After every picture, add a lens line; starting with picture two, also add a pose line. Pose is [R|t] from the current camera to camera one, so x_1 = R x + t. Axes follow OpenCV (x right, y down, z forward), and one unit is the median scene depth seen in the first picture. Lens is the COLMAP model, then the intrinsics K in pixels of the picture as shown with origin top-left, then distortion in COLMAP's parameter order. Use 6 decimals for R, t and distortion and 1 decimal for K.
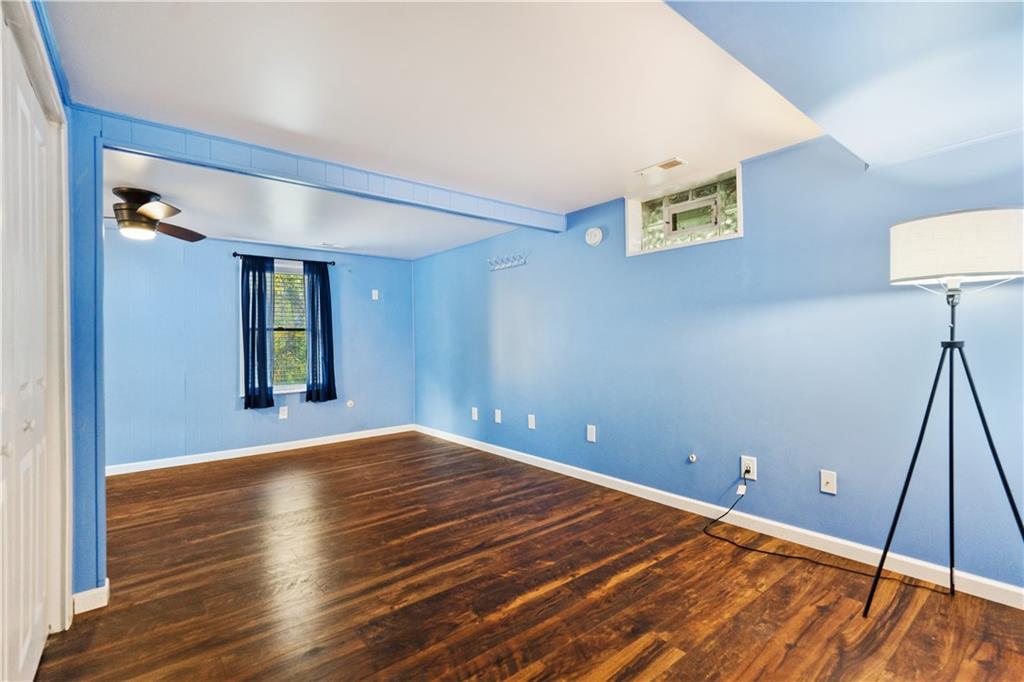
lens RADIAL K [[471.1, 0, 509.6], [0, 471.1, 334.1], [0, 0, 1]] dist [-0.003910, 0.003166]
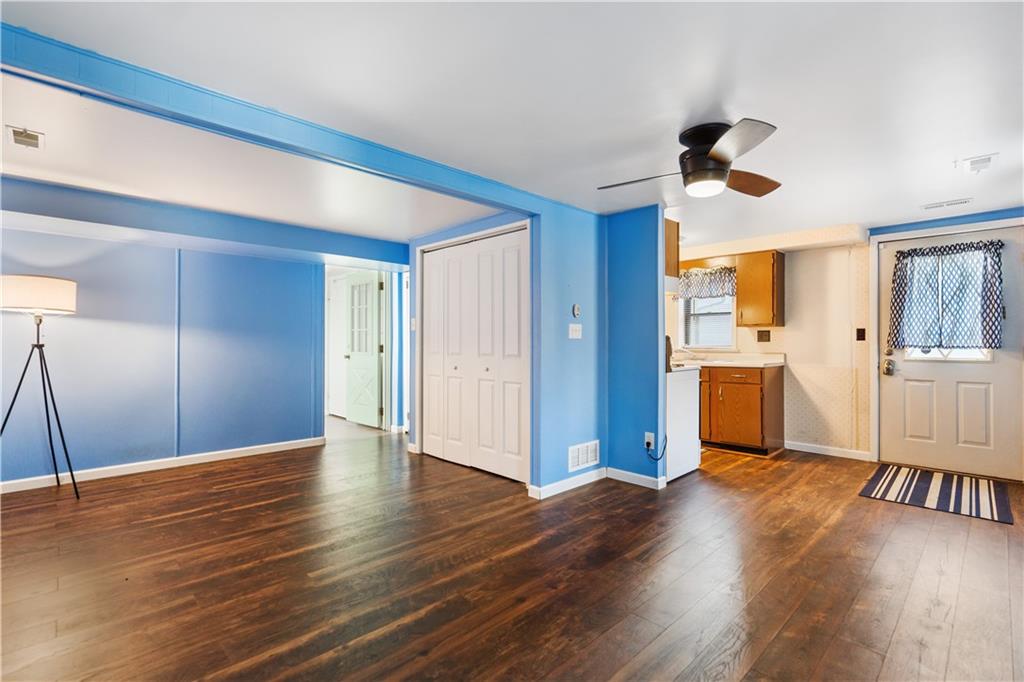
lens RADIAL K [[471.1, 0, 511.9], [0, 471.1, 339.5], [0, 0, 1]] dist [-0.003910, 0.003166]
pose [[-0.995608, 0.011591, -0.092902, -0.418017], [0.013393, 0.999734, -0.018801, 0.031720], [0.092660, -0.019963, -0.995498, 1.724955]]
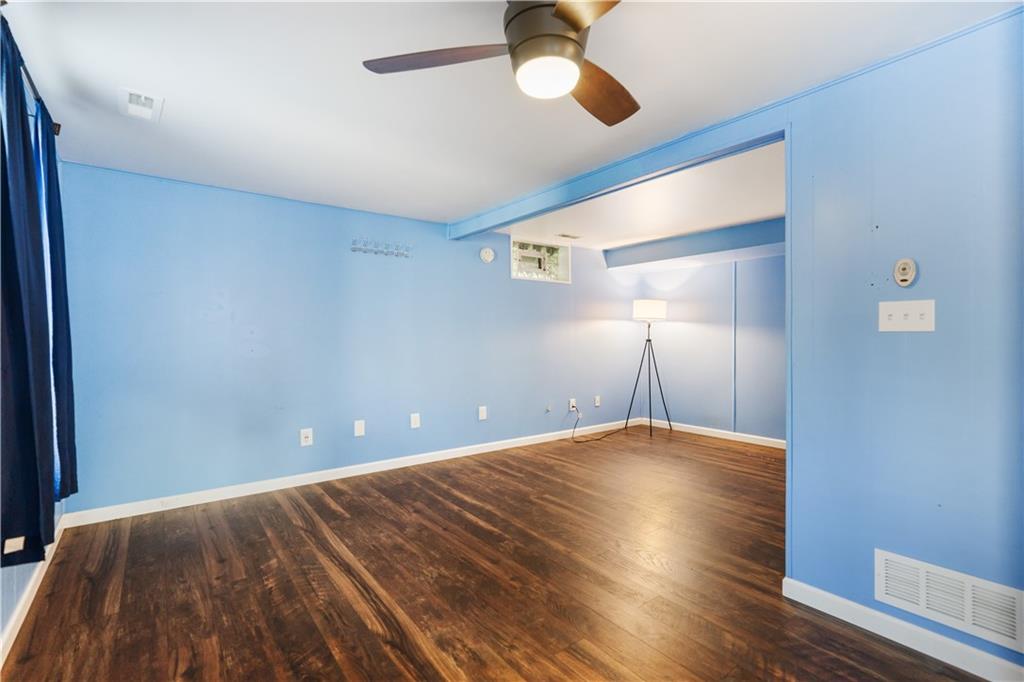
lens RADIAL K [[471.1, 0, 516.9], [0, 471.1, 339.6], [0, 0, 1]] dist [-0.003910, 0.003166]
pose [[0.023129, 0.008329, 0.999698, -1.233998], [-0.015183, 0.999853, -0.007979, 0.030648], [-0.999617, -0.014994, 0.023252, 1.028917]]
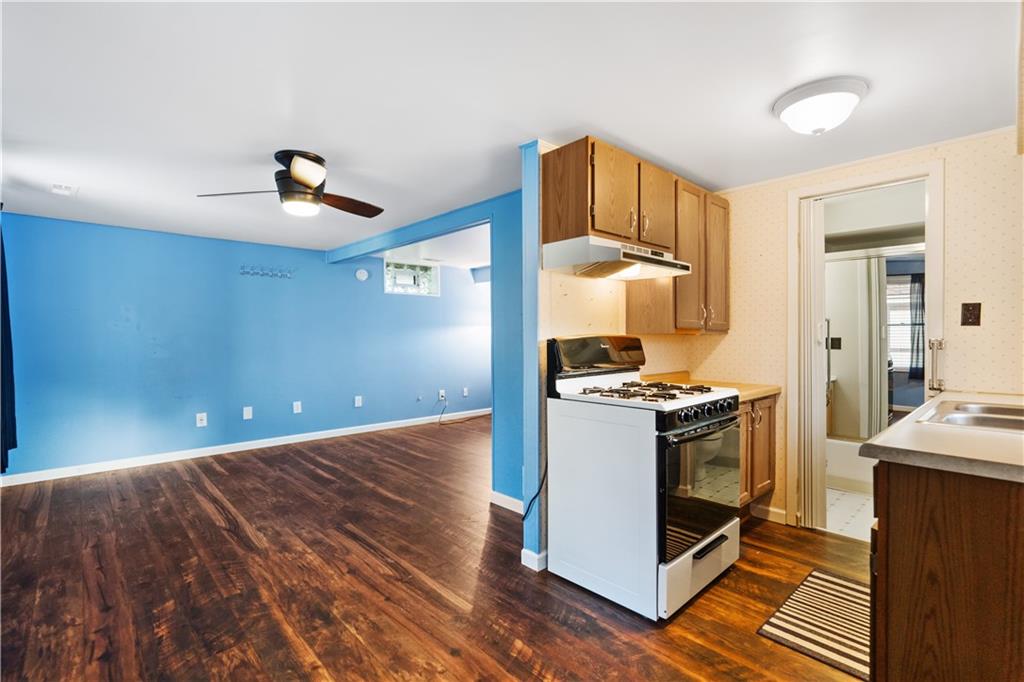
lens RADIAL K [[471.1, 0, 516.4], [0, 471.1, 338.1], [0, 0, 1]] dist [-0.003910, 0.003166]
pose [[-0.077148, 0.008714, 0.996982, -1.639180], [-0.013220, 0.999865, -0.009762, 0.012669], [-0.996932, -0.013934, -0.077022, 0.702750]]
